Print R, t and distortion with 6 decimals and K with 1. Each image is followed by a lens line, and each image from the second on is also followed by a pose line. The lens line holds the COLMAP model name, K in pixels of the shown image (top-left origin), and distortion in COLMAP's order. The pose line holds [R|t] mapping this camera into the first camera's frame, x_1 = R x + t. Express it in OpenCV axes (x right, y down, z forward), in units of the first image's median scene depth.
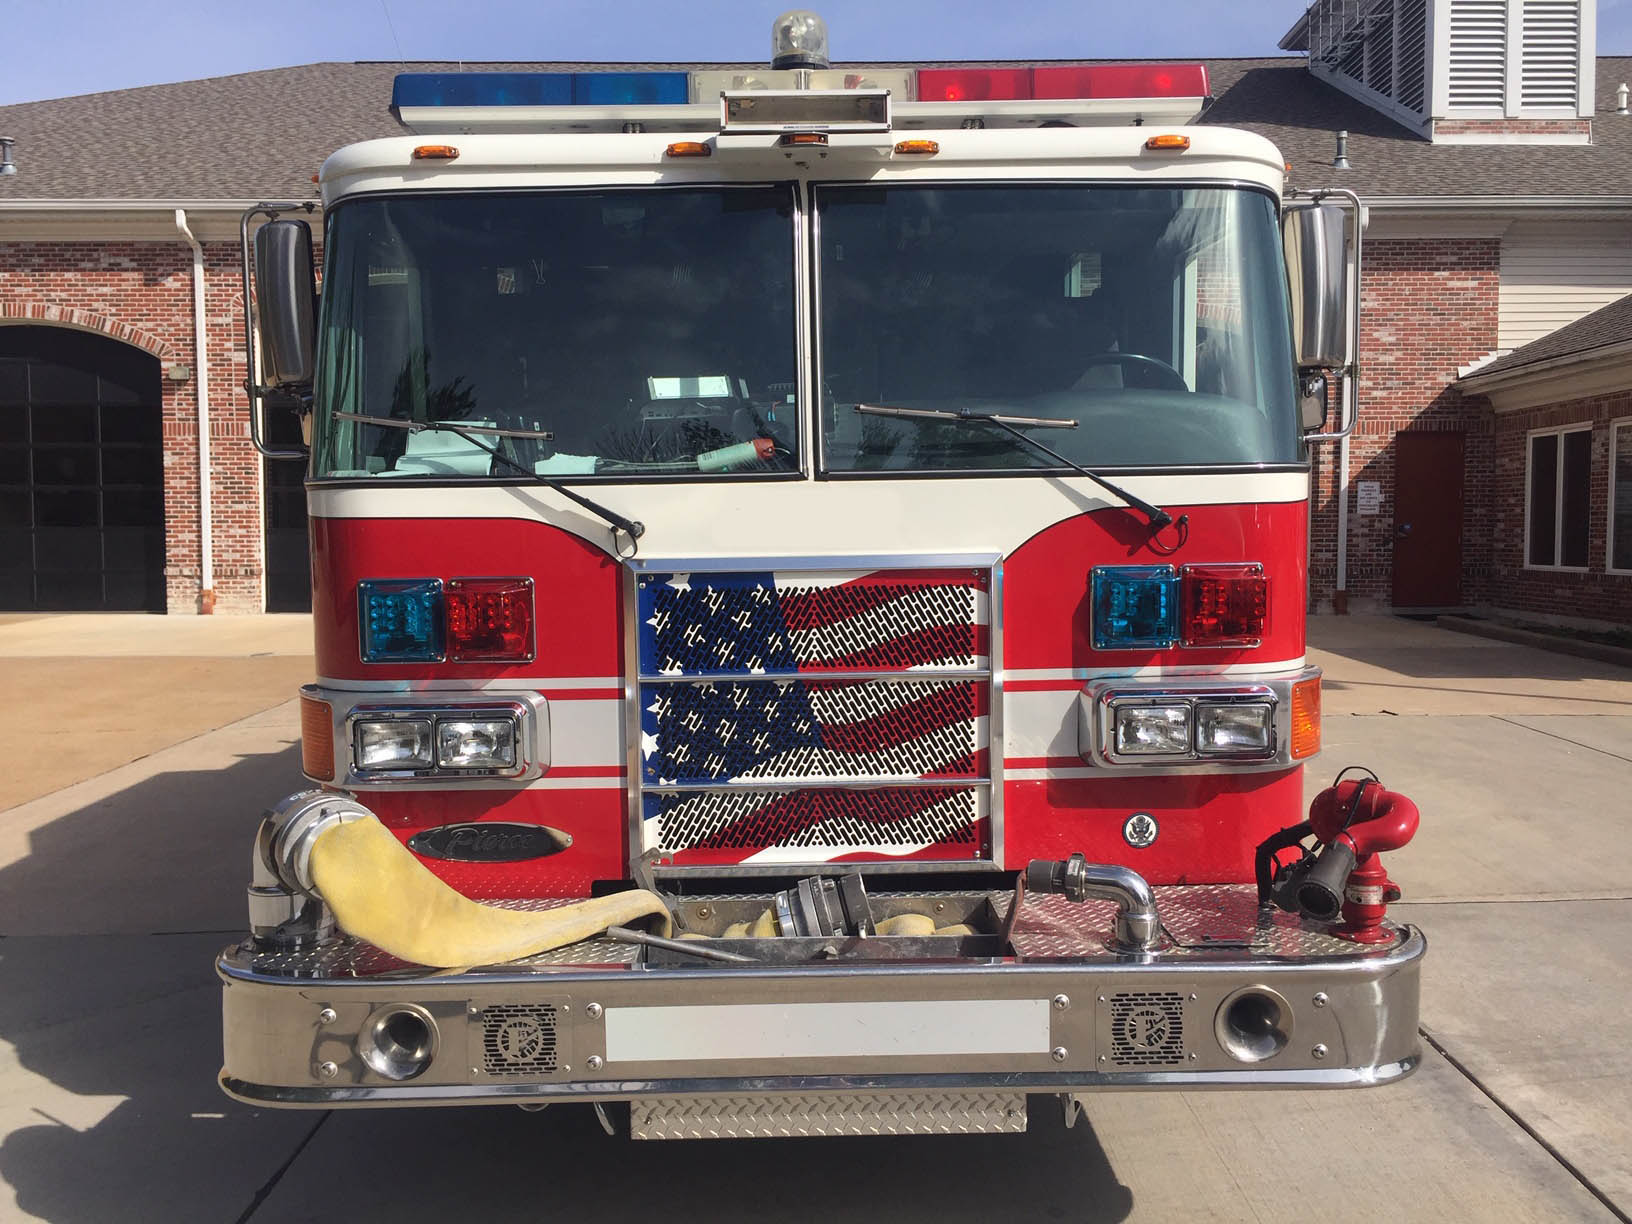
lens RADIAL K [[1382.1, 0, 816.0], [0, 1382.1, 612.0], [0, 0, 1]] dist [0.030208, -0.010826]
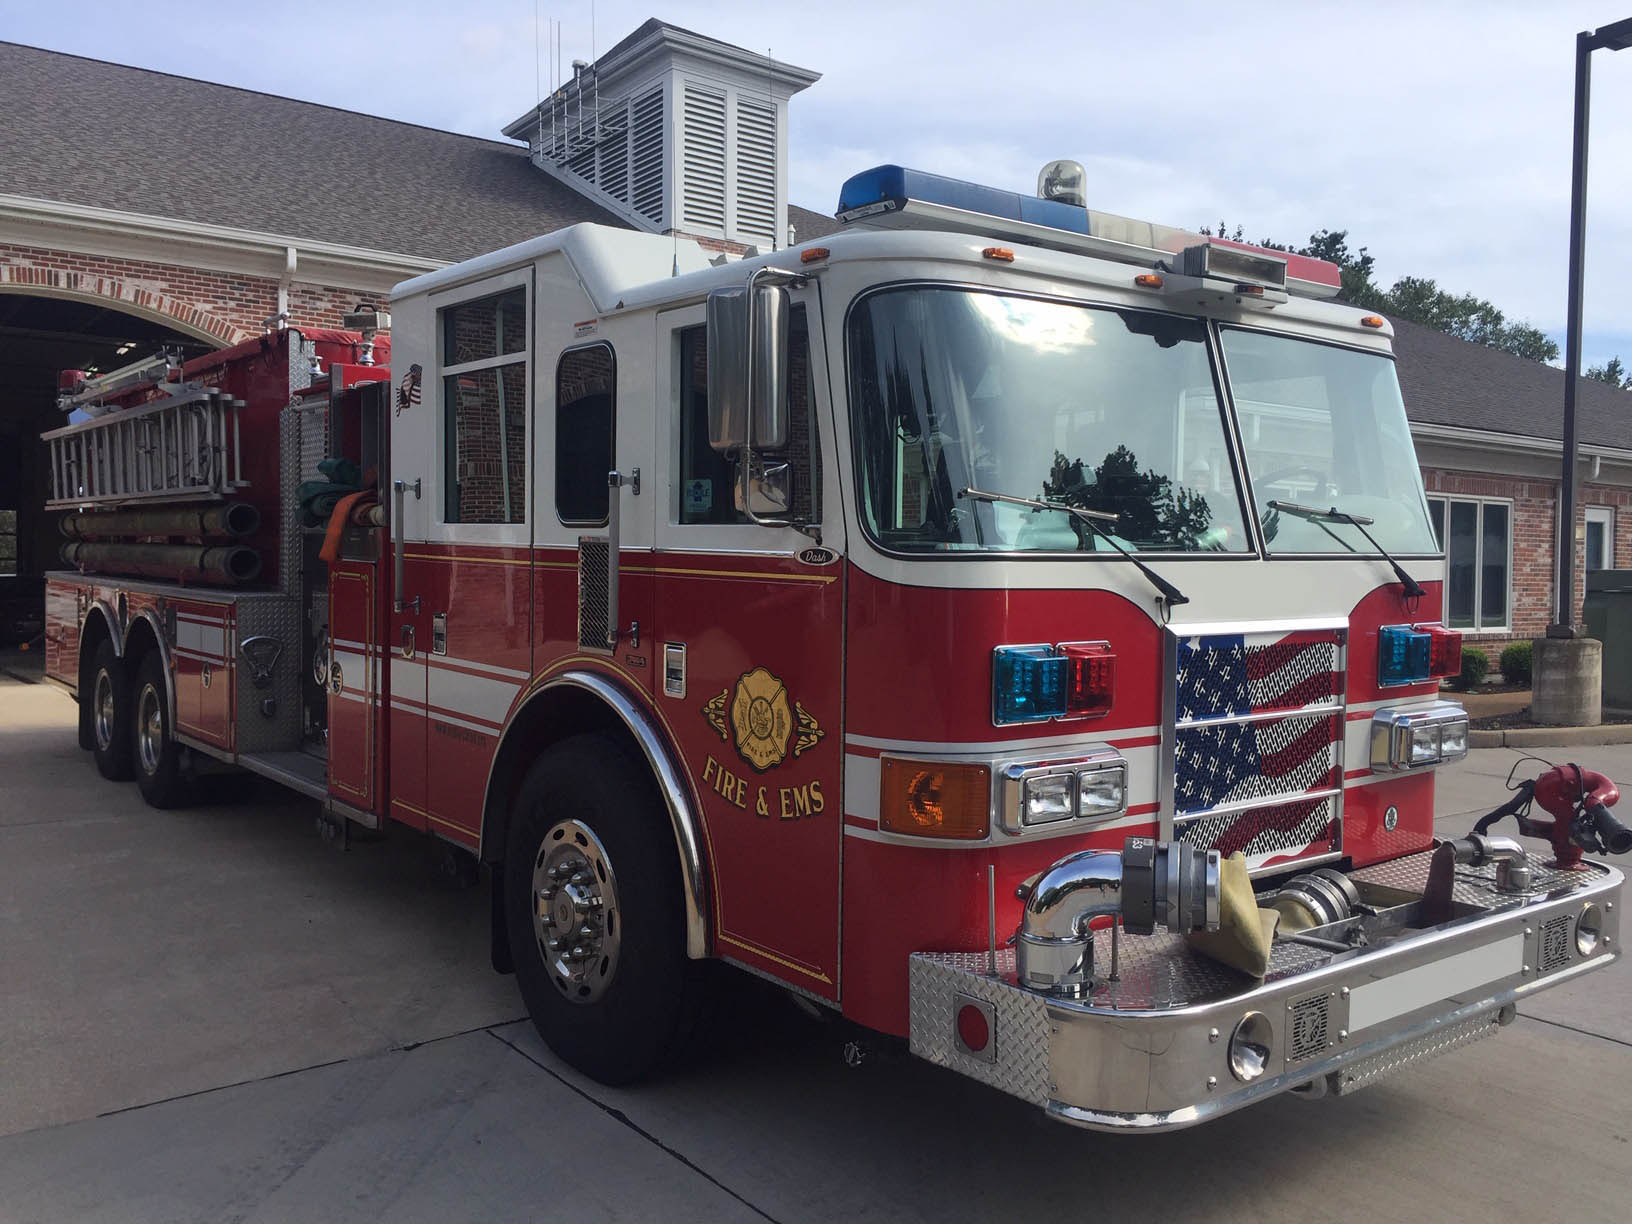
lens RADIAL K [[1382.1, 0, 816.0], [0, 1382.1, 612.0], [0, 0, 1]] dist [0.030208, -0.010826]
pose [[0.808552, -0.006368, 0.588391, -1.055697], [0.030238, 0.999070, -0.030740, -0.021564], [-0.587648, 0.042646, 0.807992, 0.222359]]
